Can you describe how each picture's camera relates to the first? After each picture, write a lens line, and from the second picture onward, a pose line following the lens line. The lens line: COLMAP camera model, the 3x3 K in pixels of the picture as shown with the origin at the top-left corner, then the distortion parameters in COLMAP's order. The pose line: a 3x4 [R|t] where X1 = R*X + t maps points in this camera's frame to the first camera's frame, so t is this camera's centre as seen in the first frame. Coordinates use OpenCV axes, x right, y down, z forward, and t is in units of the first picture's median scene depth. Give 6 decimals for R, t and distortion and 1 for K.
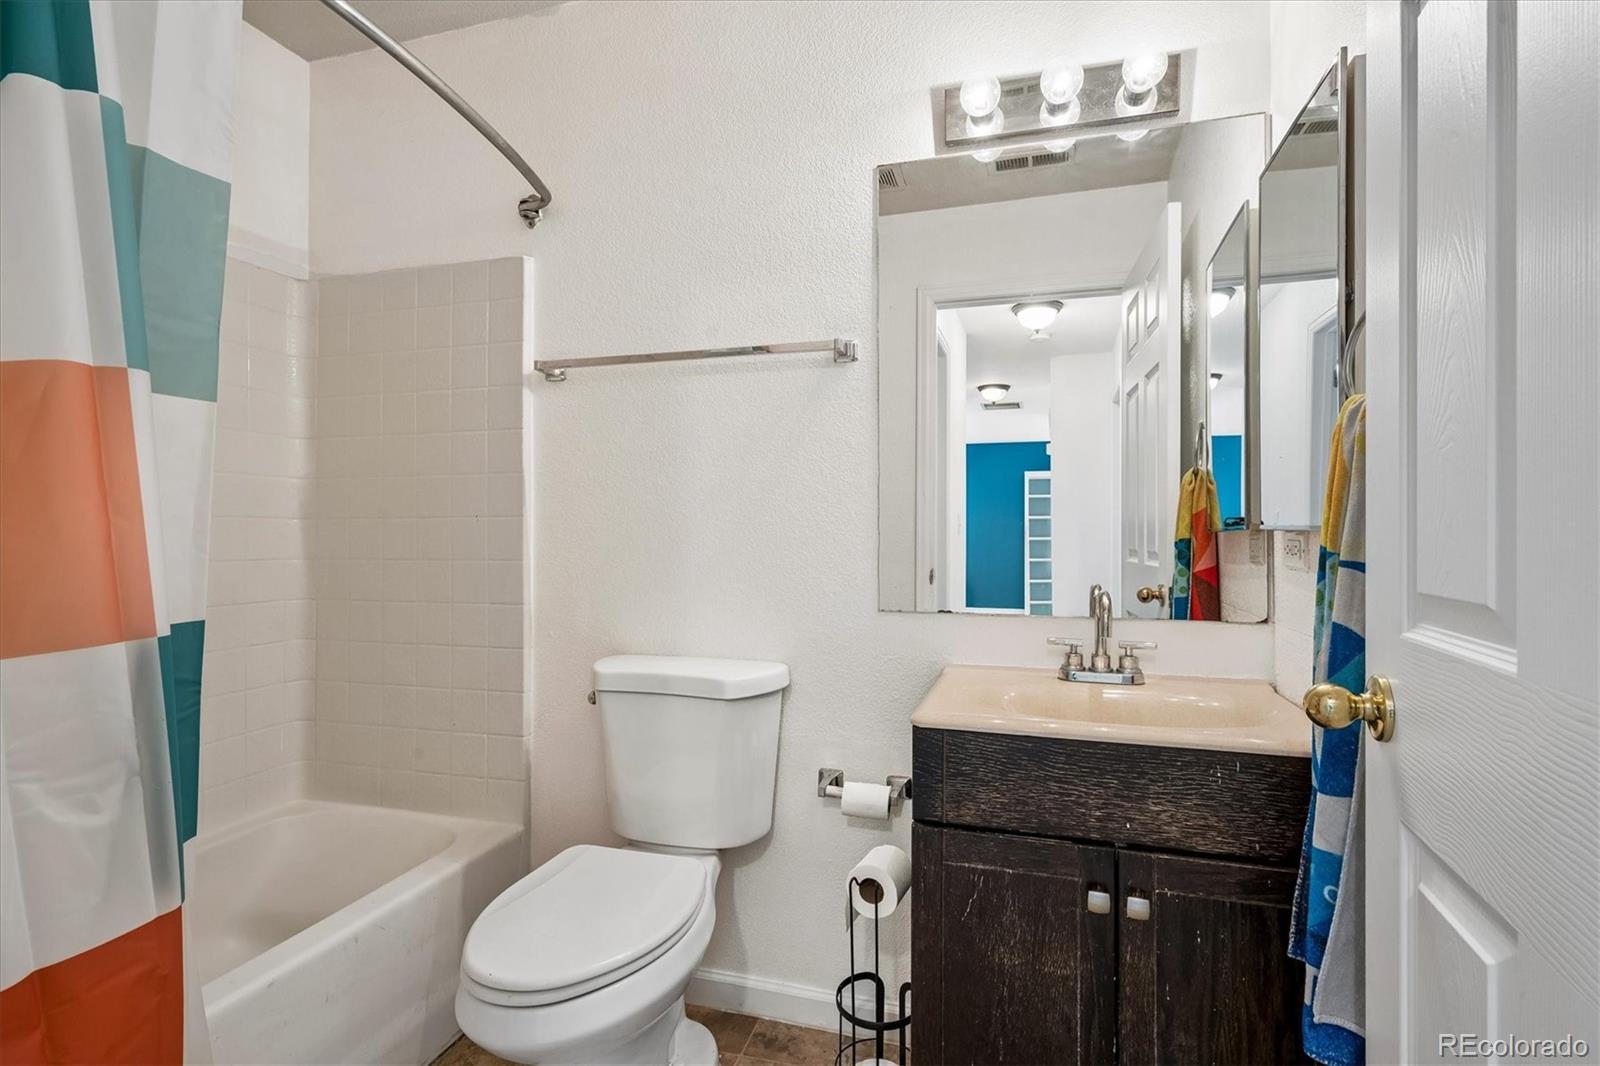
lens RADIAL K [[786.6, 0, 807.2], [0, 786.6, 534.4], [0, 0, 1]] dist [0.000224, 0.000359]
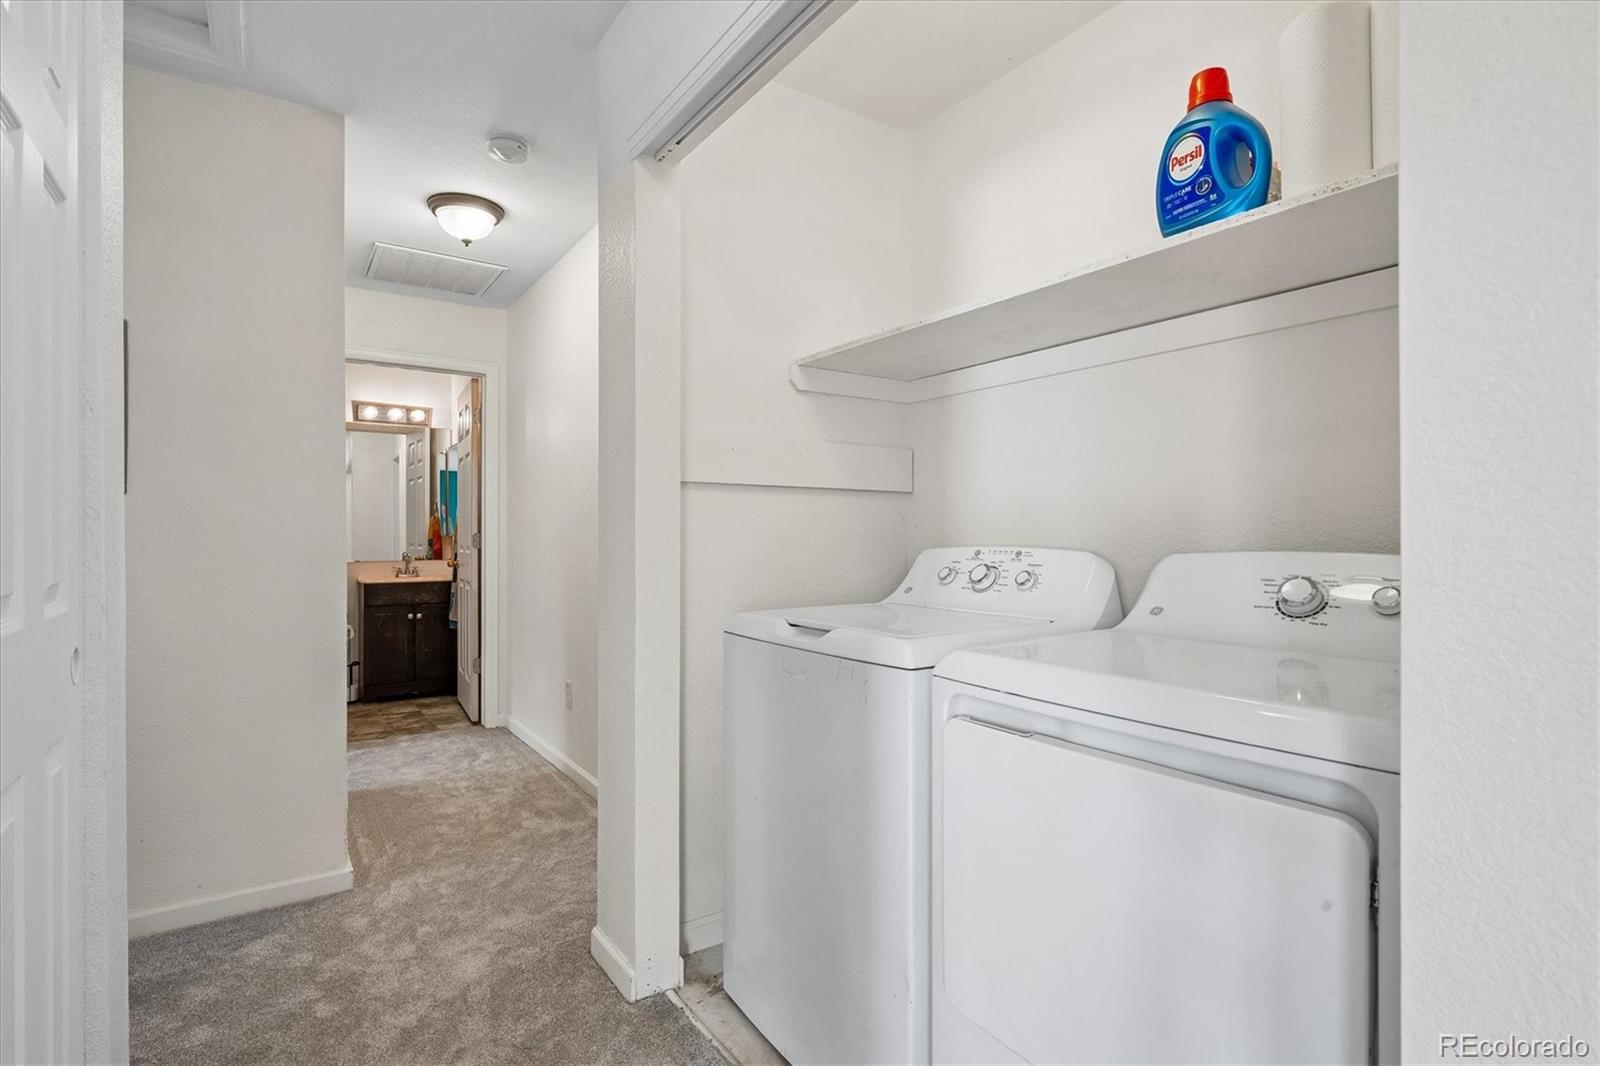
lens RADIAL K [[786.6, 0, 807.2], [0, 786.6, 534.4], [0, 0, 1]] dist [0.000224, 0.000359]
pose [[0.637663, -0.003563, 0.770308, -1.623011], [0.004907, 0.999988, 0.000563, -0.010788], [-0.770300, 0.003421, 0.637672, -3.572077]]
